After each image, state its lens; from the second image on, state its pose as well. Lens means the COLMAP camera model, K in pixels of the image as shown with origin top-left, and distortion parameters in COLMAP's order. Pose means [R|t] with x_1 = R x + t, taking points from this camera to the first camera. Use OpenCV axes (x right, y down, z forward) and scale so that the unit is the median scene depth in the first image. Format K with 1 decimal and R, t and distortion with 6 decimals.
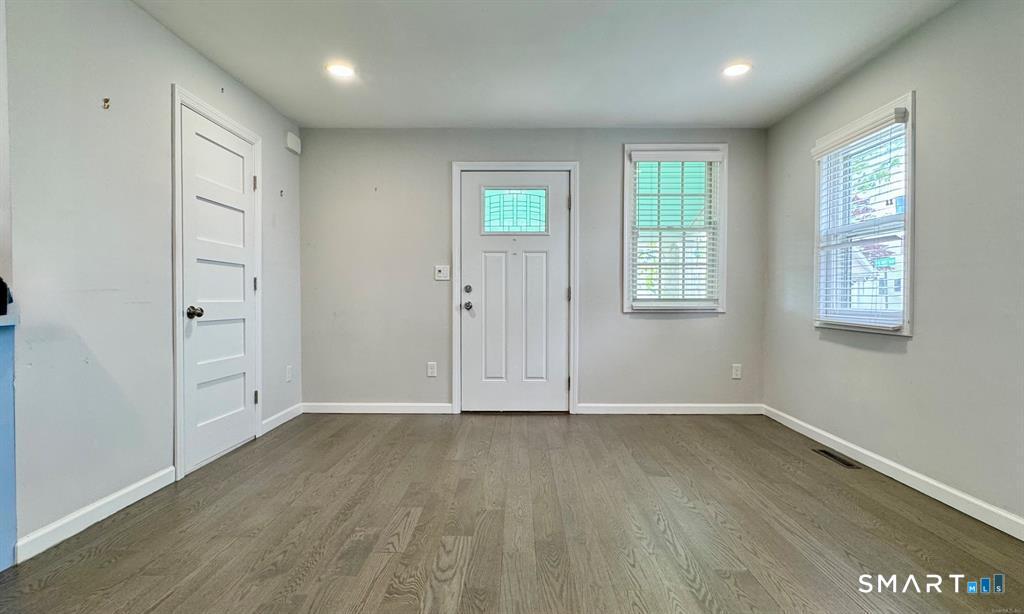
lens RADIAL K [[470.5, 0, 512.0], [0, 470.5, 307.0], [0, 0, 1]] dist [-0.000862, -0.000130]
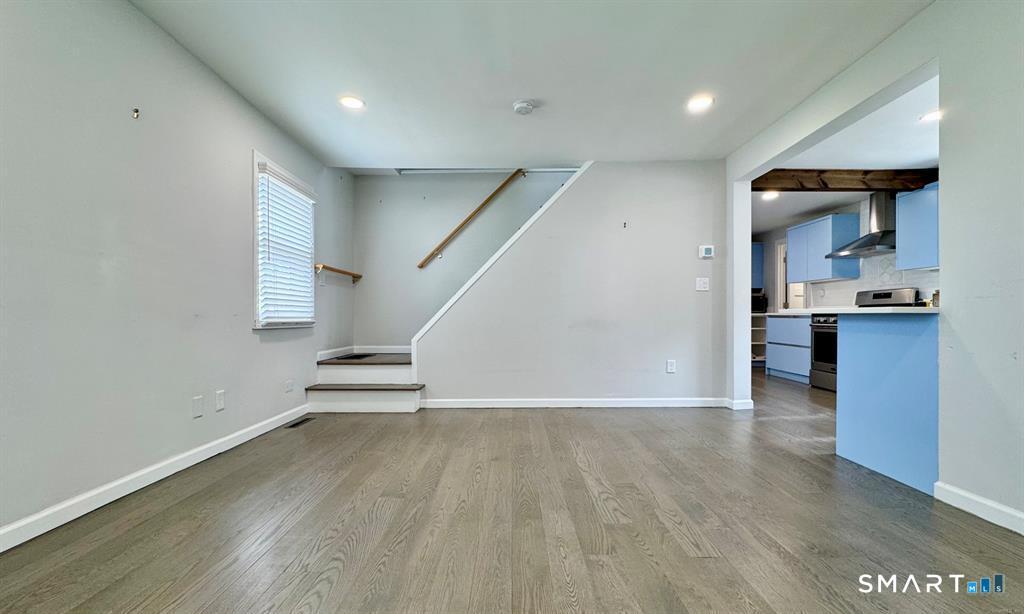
lens RADIAL K [[447.1, 0, 512.0], [0, 447.1, 307.0], [0, 0, 1]] dist [-0.001868, -0.000195]
pose [[-0.999814, -0.004781, -0.018679, 0.102174], [-0.004513, 0.999887, -0.014362, 0.026657], [0.018745, -0.014275, -0.999722, 1.500454]]
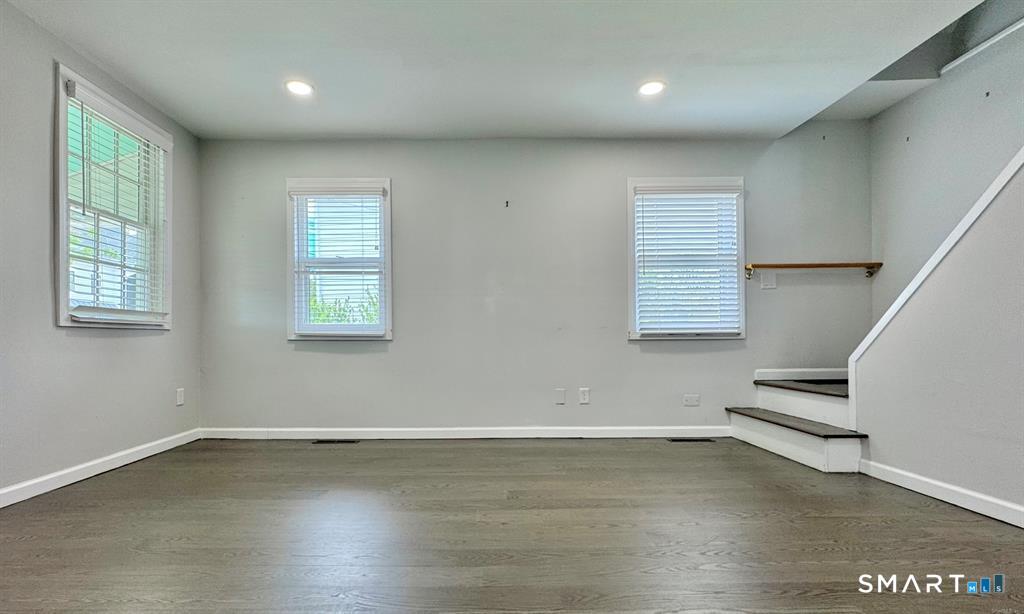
lens RADIAL K [[452.0, 0, 478.2], [0, 452.0, 333.2], [0, 0, 1]] dist [-0.003457, -0.000503]
pose [[0.001459, 0.012460, 0.999921, -0.588320], [0.018155, 0.999757, -0.012485, 0.062482], [-0.999834, 0.018172, 0.001232, 0.707637]]
